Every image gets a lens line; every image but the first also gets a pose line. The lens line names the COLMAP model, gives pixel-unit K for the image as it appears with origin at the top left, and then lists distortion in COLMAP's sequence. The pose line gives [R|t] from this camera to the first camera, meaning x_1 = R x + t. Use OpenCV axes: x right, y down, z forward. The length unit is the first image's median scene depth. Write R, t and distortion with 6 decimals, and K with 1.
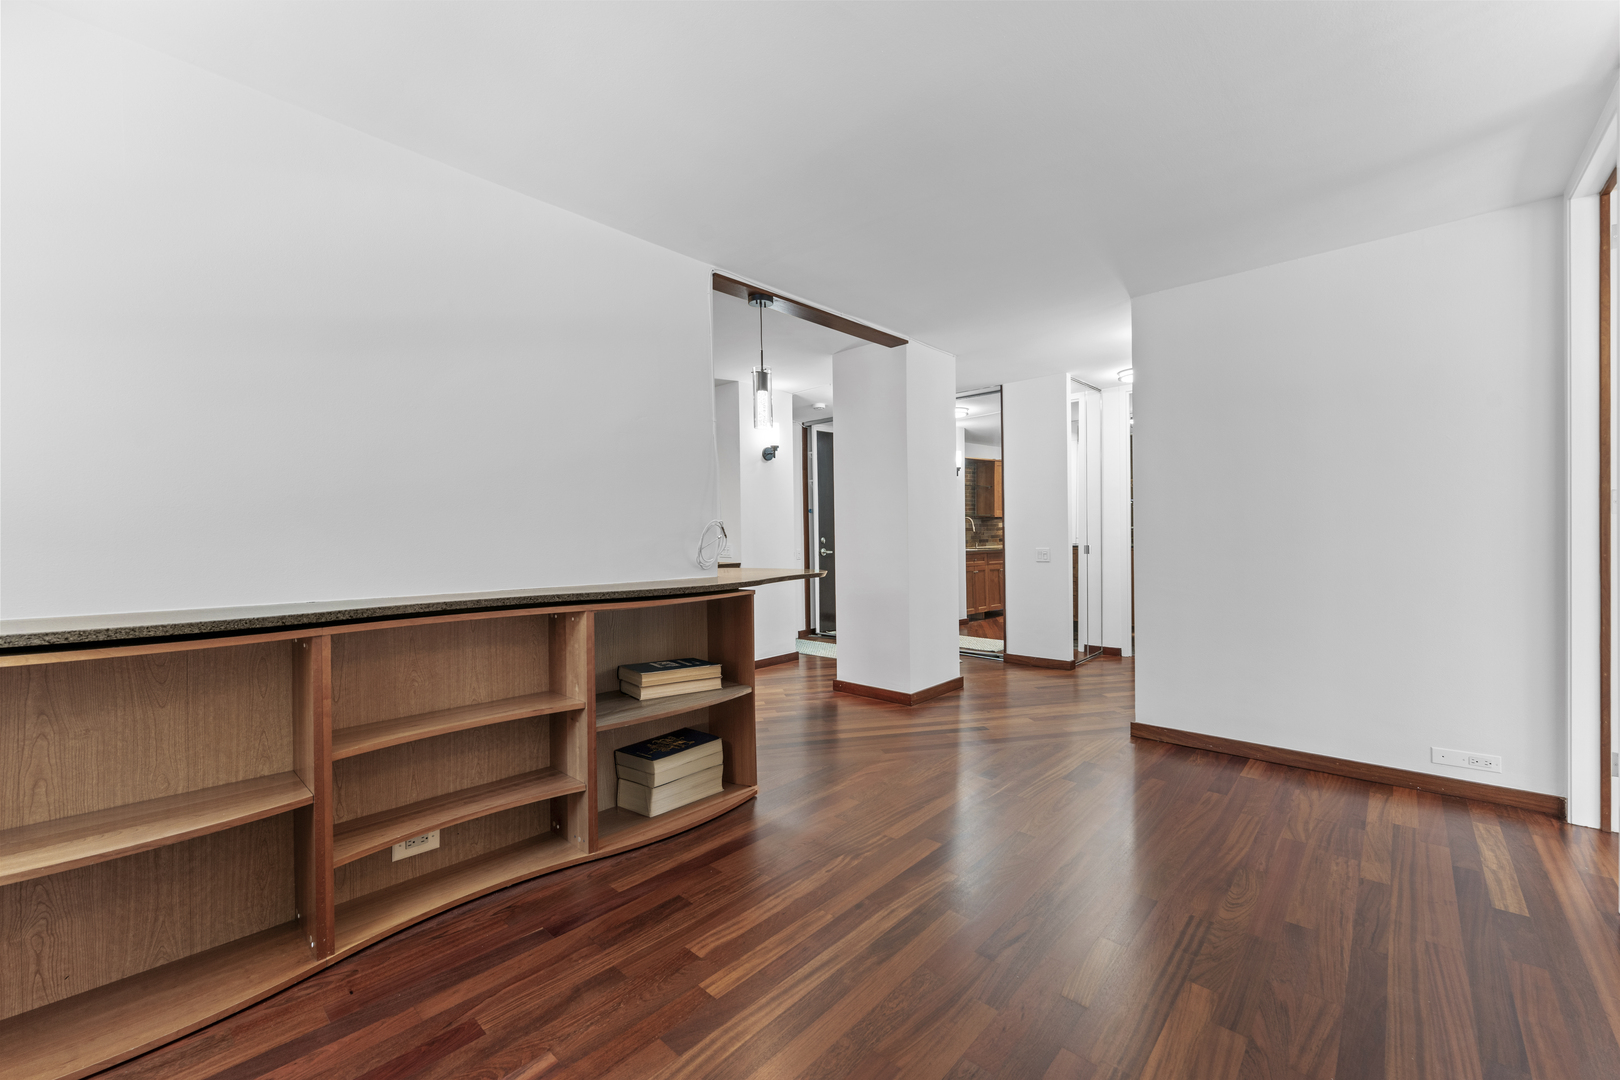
lens RADIAL K [[655.6, 0, 814.6], [0, 655.6, 530.4], [0, 0, 1]] dist [-0.000949, -0.000056]
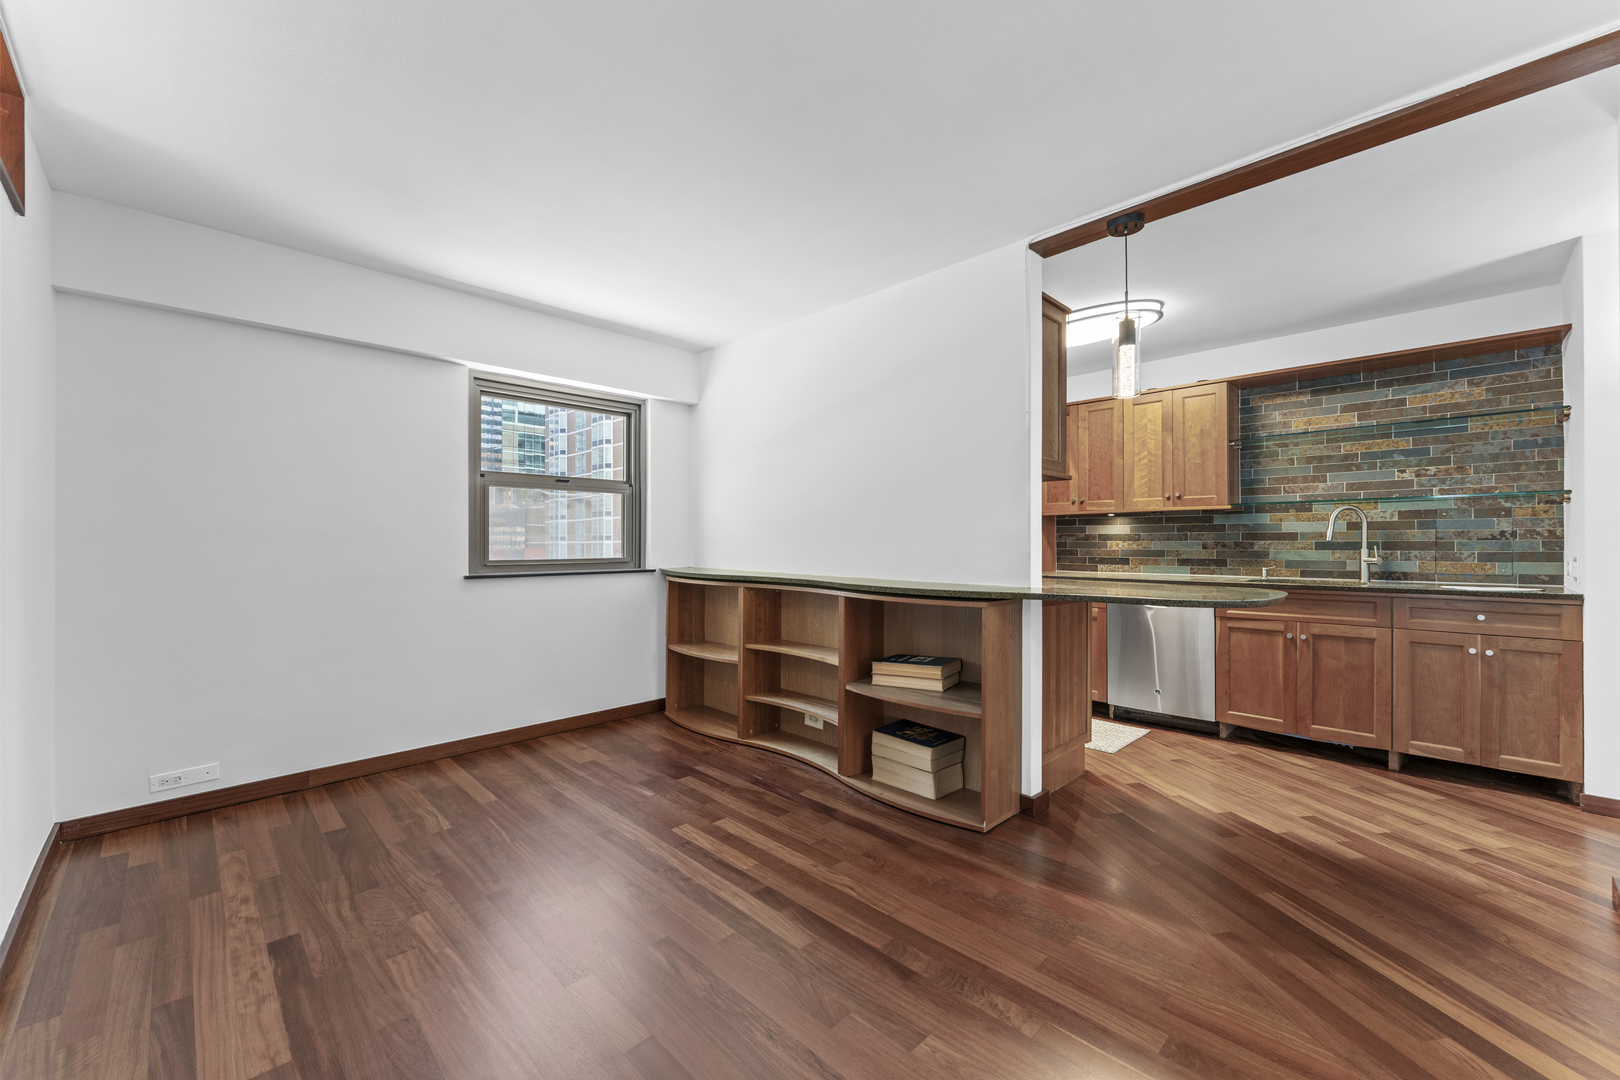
lens RADIAL K [[644.5, 0, 813.6], [0, 644.5, 540.2], [0, 0, 1]] dist [-0.001997, -0.000028]
pose [[-0.053951, 0.002188, -0.998541, 0.859942], [0.002976, 0.999994, 0.002030, 0.001080], [0.998539, -0.002862, -0.053957, 0.876475]]
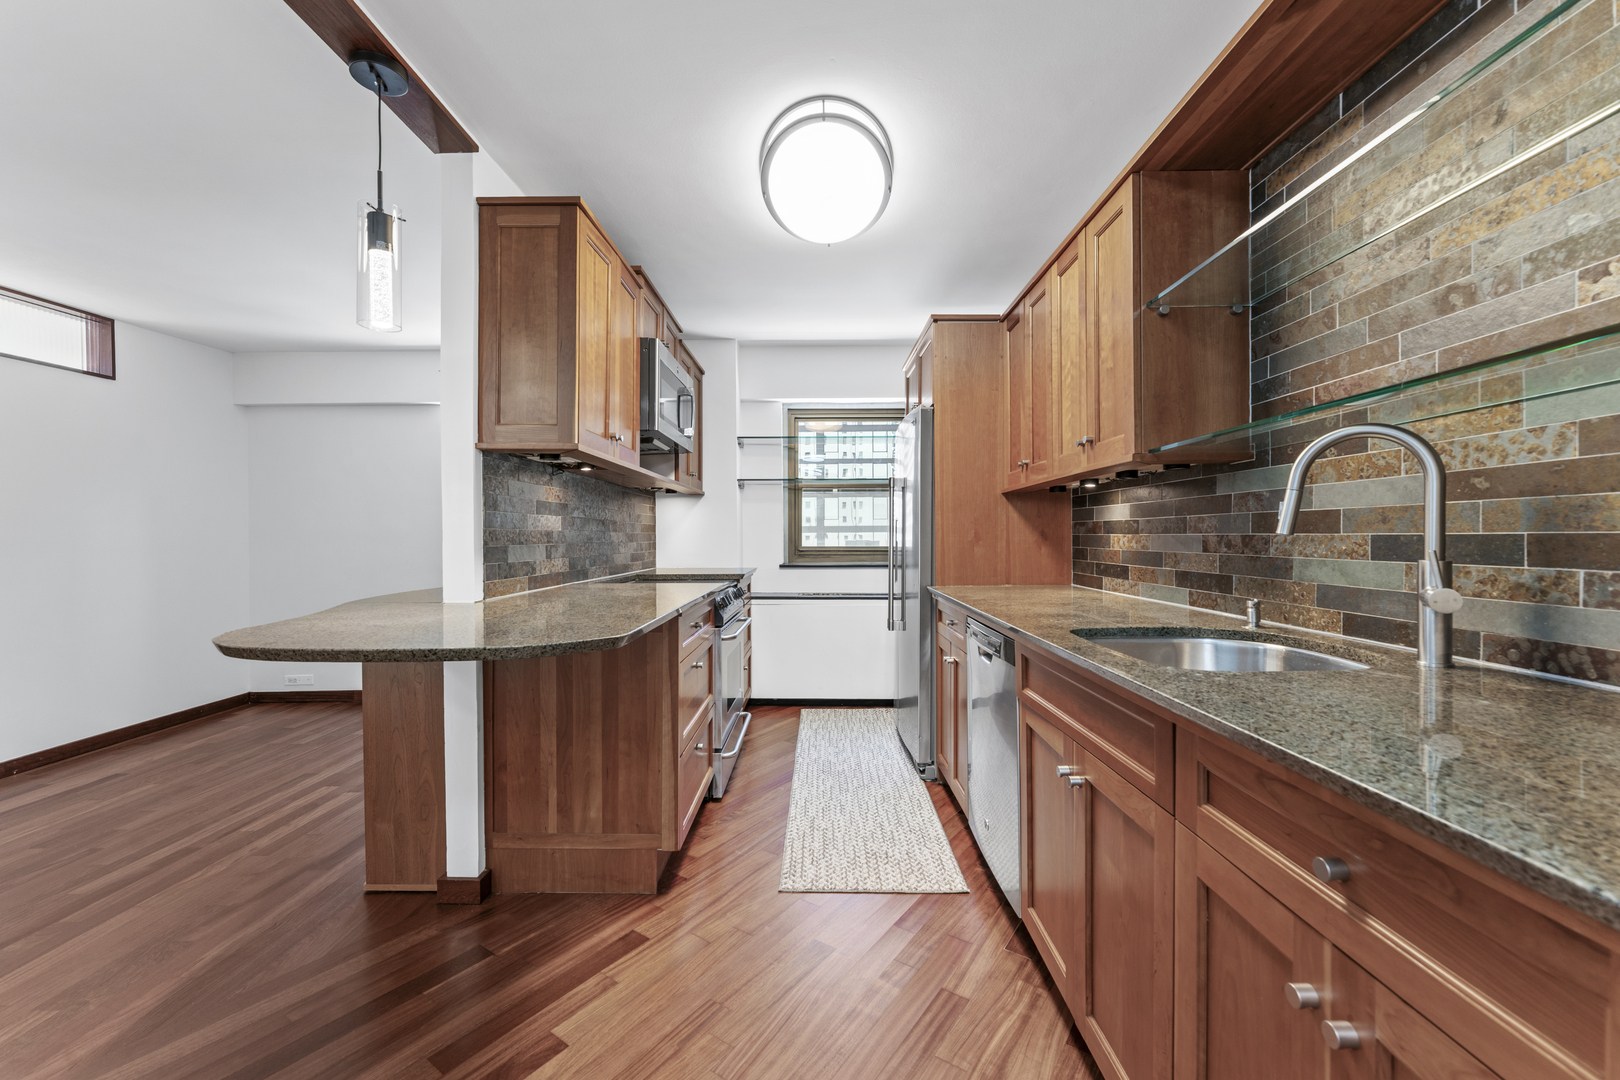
lens RADIAL K [[647.6, 0, 810.0], [0, 647.6, 540.0], [0, 0, 1]] dist [-0.002763, 0.000283]
pose [[-0.752538, 0.016858, -0.658333, 0.007314], [0.014600, 0.999854, 0.008913, 0.003290], [0.658387, -0.002904, -0.752674, 2.032280]]
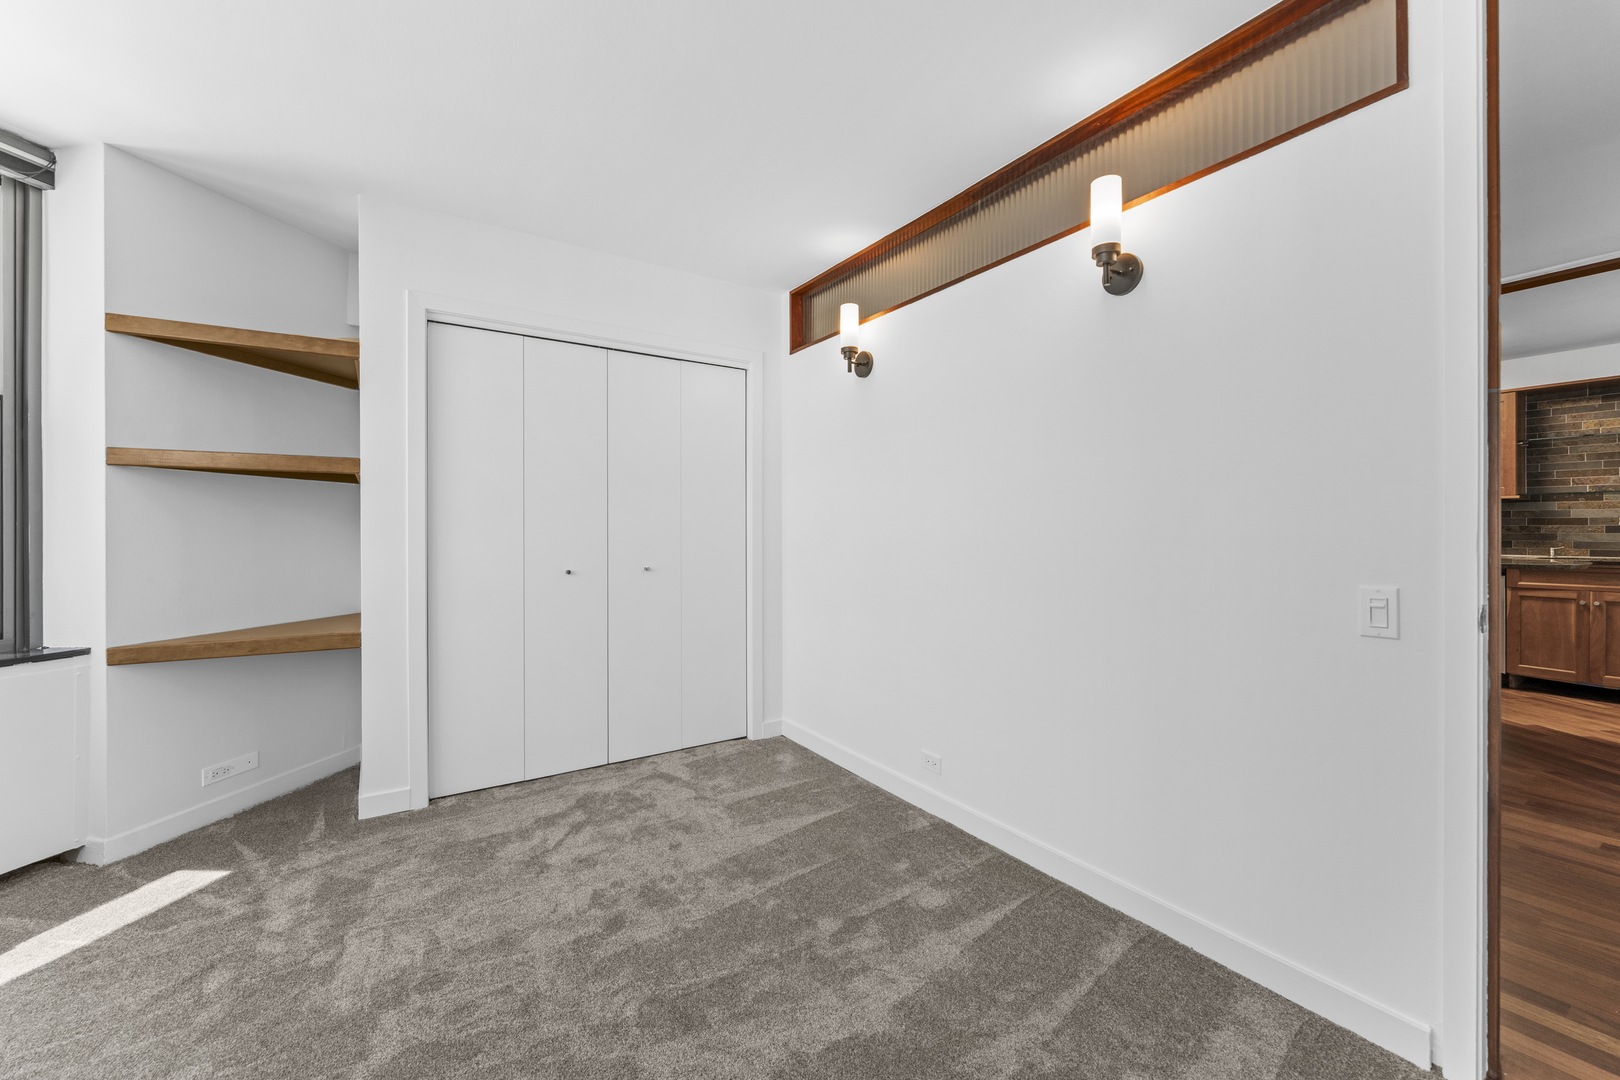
lens RADIAL K [[648.8, 0, 812.5], [0, 648.8, 530.5], [0, 0, 1]] dist [-0.002480, 0.000142]
pose [[-0.257158, 0.011115, -0.966306, 1.548930], [0.007467, 0.999927, 0.009514, -0.008506], [0.966341, -0.004769, -0.257222, 0.333755]]
